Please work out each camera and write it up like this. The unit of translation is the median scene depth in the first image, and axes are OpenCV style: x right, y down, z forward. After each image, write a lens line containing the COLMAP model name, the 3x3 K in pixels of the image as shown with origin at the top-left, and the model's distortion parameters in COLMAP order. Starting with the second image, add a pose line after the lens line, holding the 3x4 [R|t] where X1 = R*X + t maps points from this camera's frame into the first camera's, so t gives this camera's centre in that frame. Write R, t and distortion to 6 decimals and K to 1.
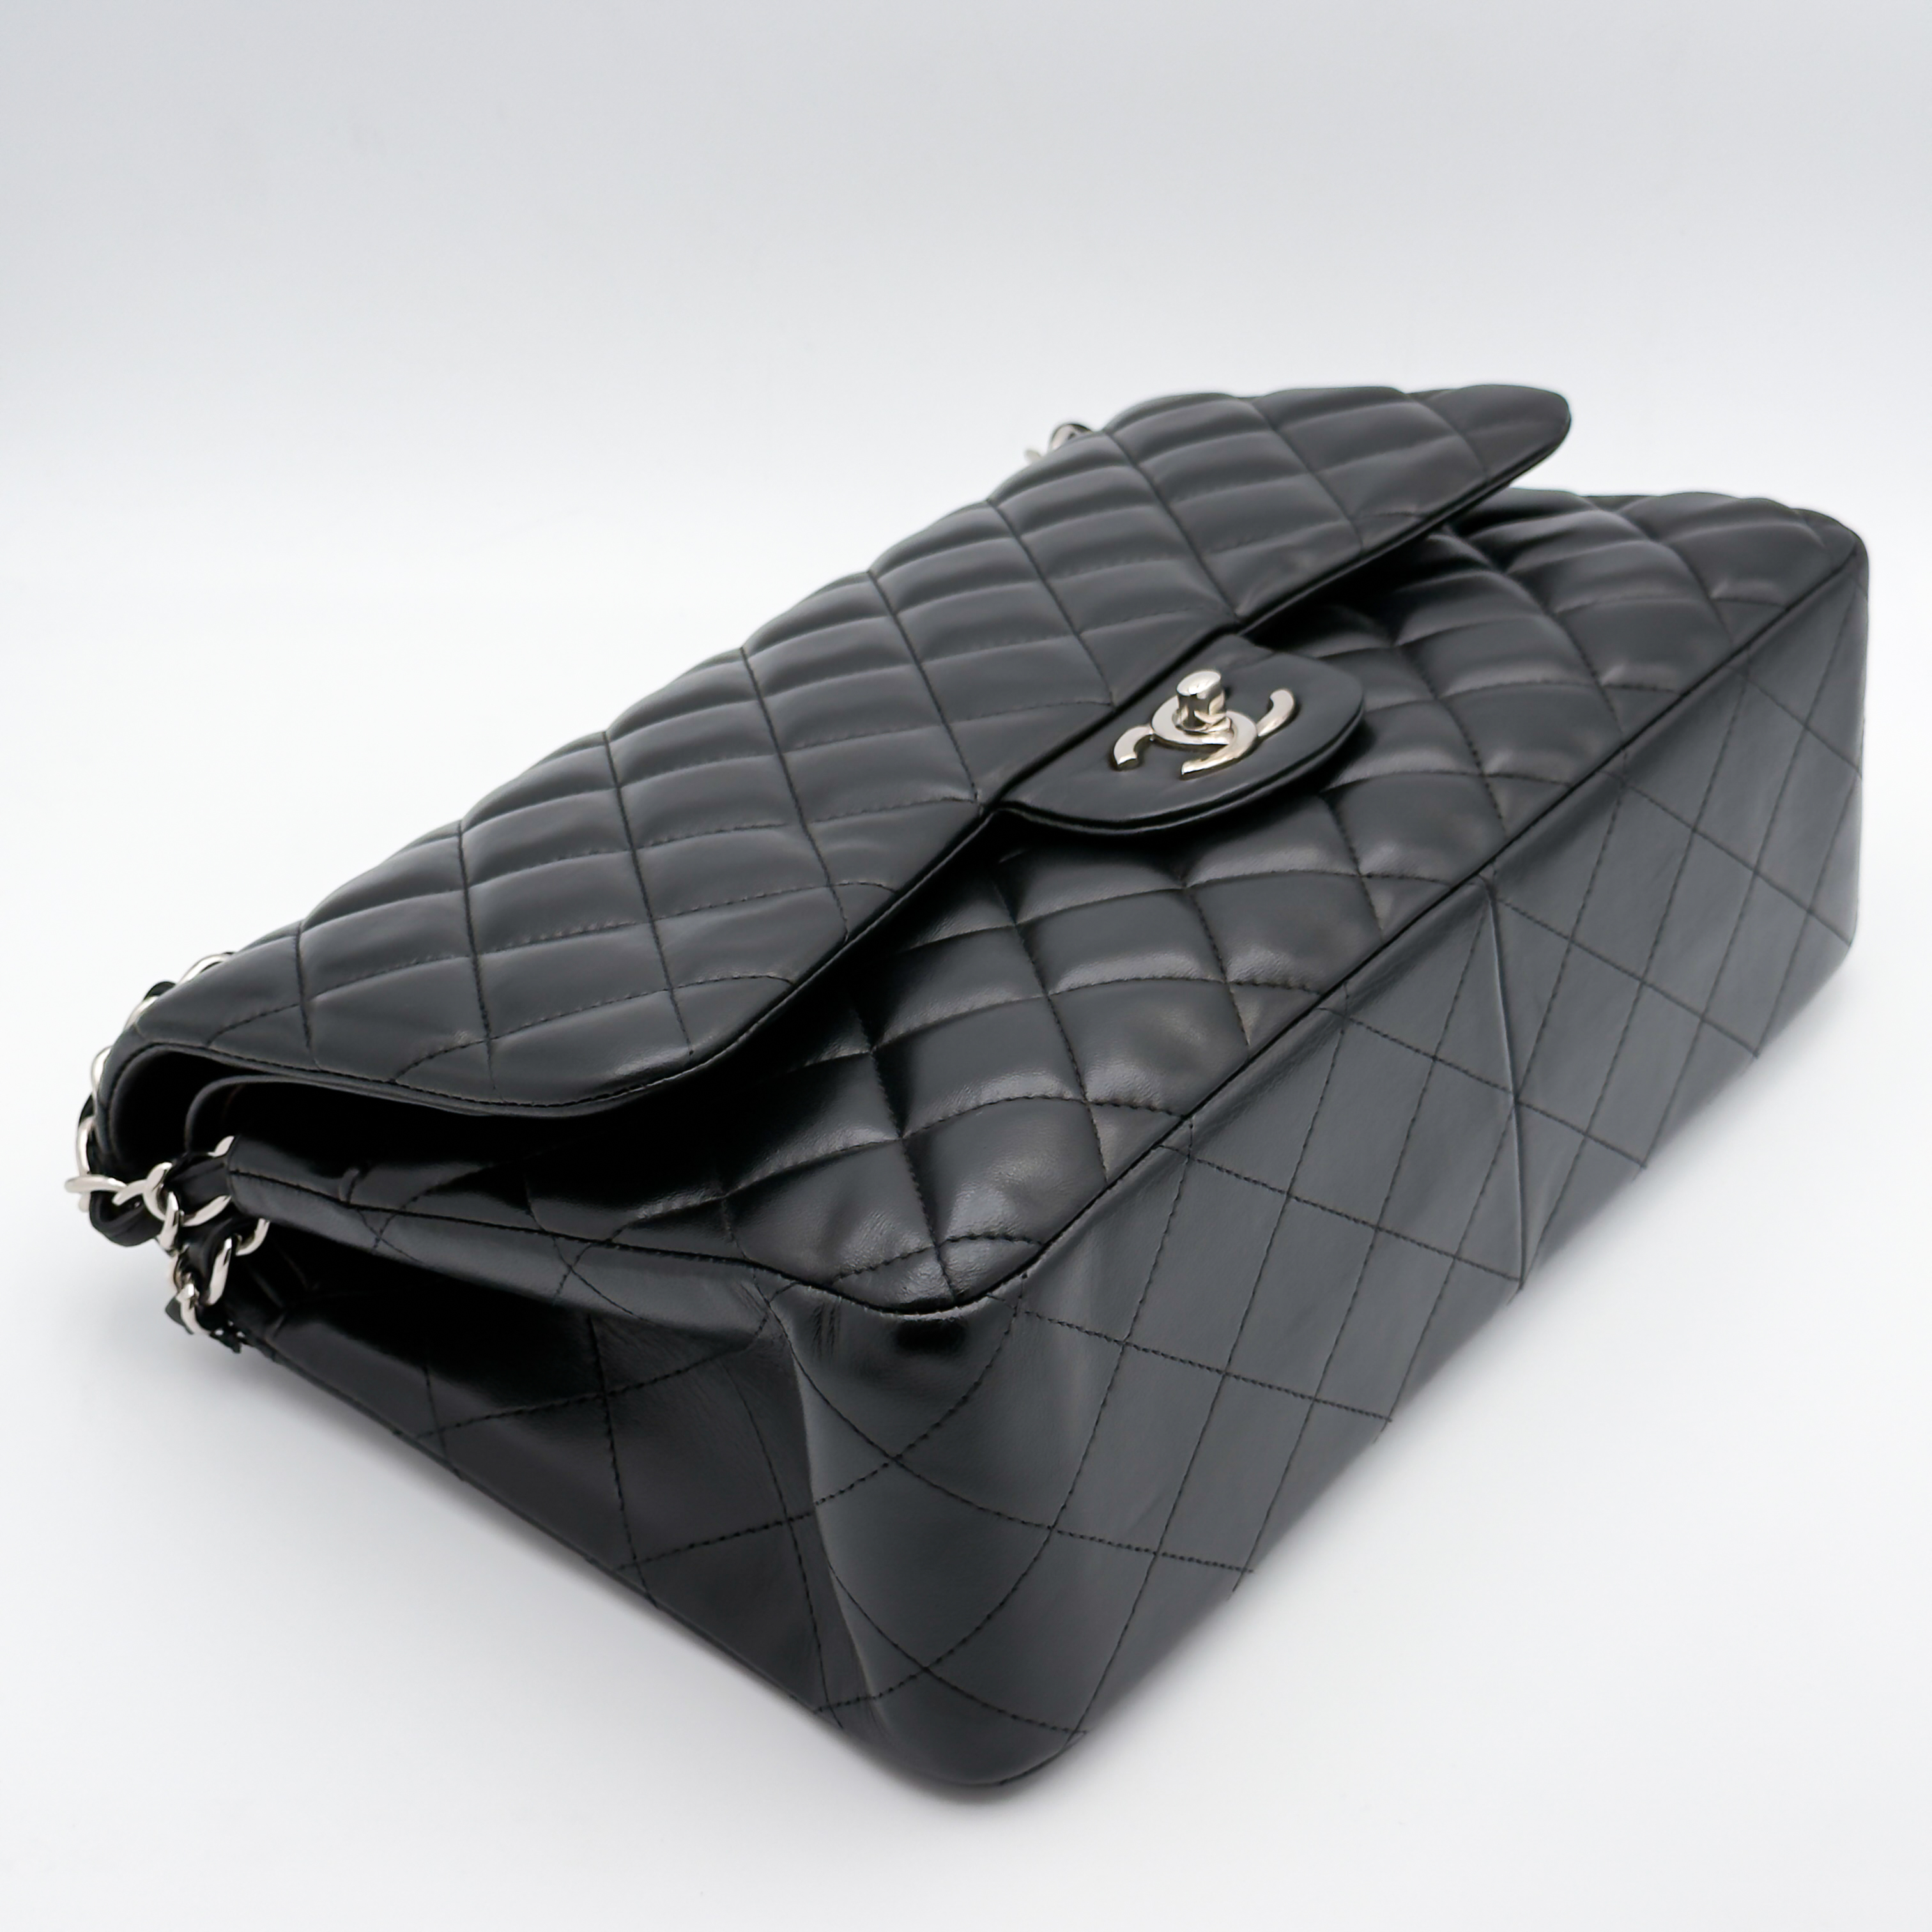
lens RADIAL K [[3695.3, 0, 964.3], [0, 3695.3, 1024.4], [0, 0, 1]] dist [0.072832, 0.327702]
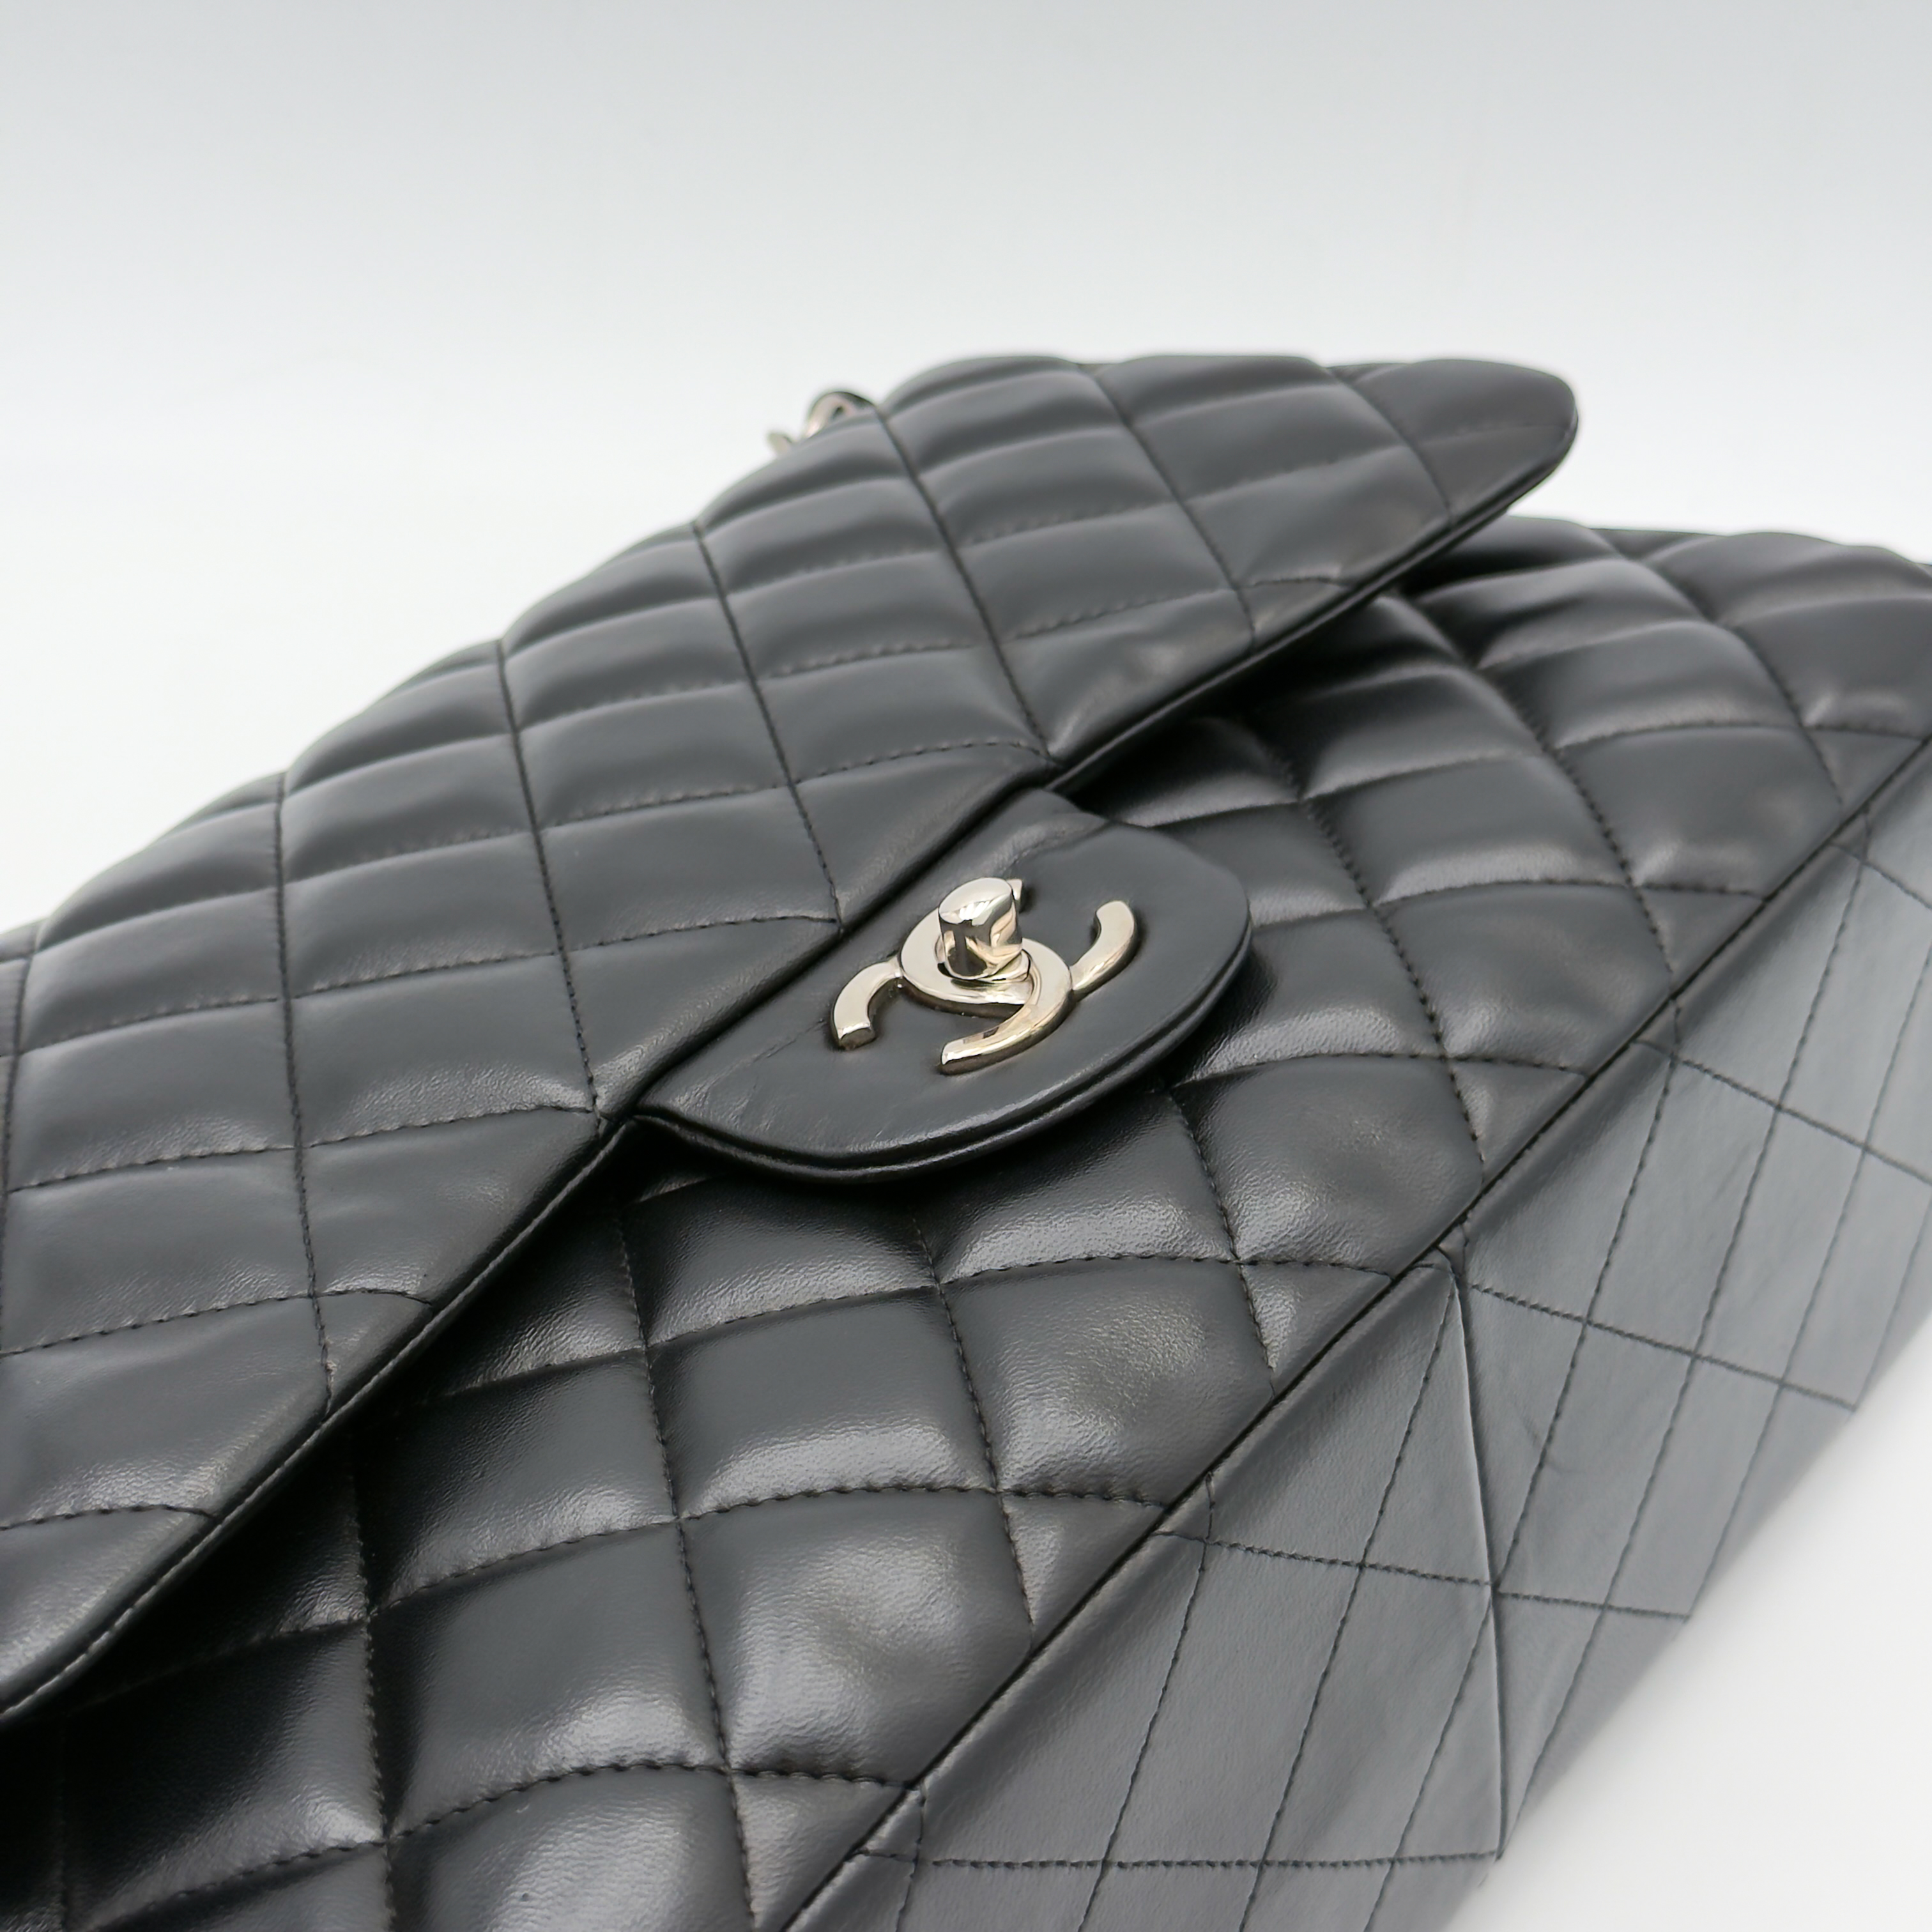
lens RADIAL K [[3695.3, 0, 964.3], [0, 3695.3, 1024.4], [0, 0, 1]] dist [0.072832, 0.327702]
pose [[0.999778, 0.003306, 0.020823, 0.048721], [-0.004315, 0.998810, 0.048579, -0.100187], [-0.020638, -0.048658, 0.998602, 0.395544]]
